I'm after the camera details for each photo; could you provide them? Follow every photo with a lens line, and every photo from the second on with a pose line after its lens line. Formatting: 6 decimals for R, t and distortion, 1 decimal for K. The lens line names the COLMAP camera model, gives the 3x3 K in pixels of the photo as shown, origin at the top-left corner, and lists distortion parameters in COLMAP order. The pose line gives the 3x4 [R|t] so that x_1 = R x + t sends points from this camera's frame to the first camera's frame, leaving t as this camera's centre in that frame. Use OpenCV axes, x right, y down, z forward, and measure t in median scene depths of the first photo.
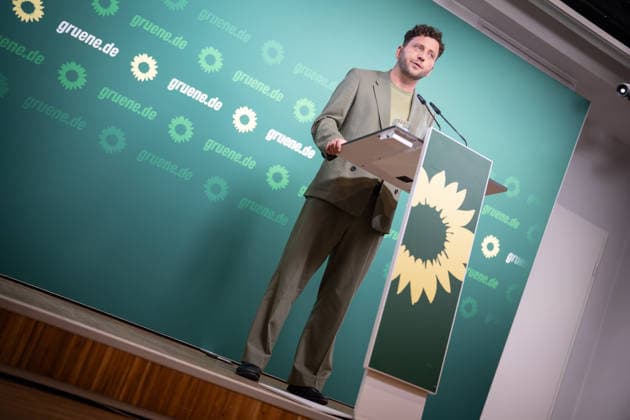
lens RADIAL K [[856.7, 0, 315.0], [0, 856.7, 210.0], [0, 0, 1]] dist [-0.026758, 0.016386]
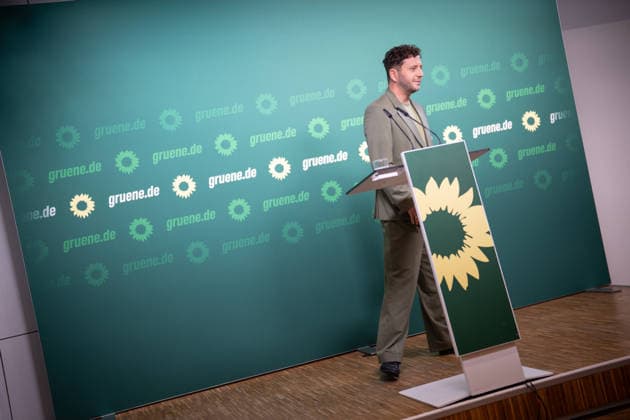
lens RADIAL K [[856.7, 0, 315.0], [0, 856.7, 210.0], [0, 0, 1]] dist [-0.026758, 0.016386]
pose [[0.822456, -0.532539, -0.199918, 0.230426], [0.558301, 0.823040, 0.104429, -0.222139], [0.108928, -0.197503, 0.974232, -0.191747]]
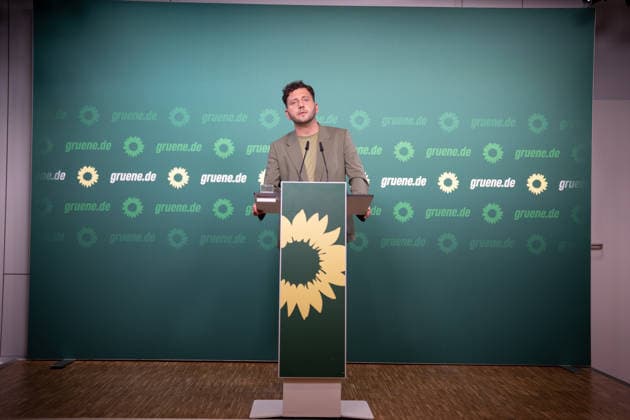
lens RADIAL K [[856.7, 0, 315.0], [0, 856.7, 210.0], [0, 0, 1]] dist [-0.026758, 0.016386]
pose [[0.831494, -0.358045, -0.424760, 0.707479], [0.380821, 0.924044, -0.033430, 0.004747], [0.404466, -0.133961, 0.904689, -0.153599]]
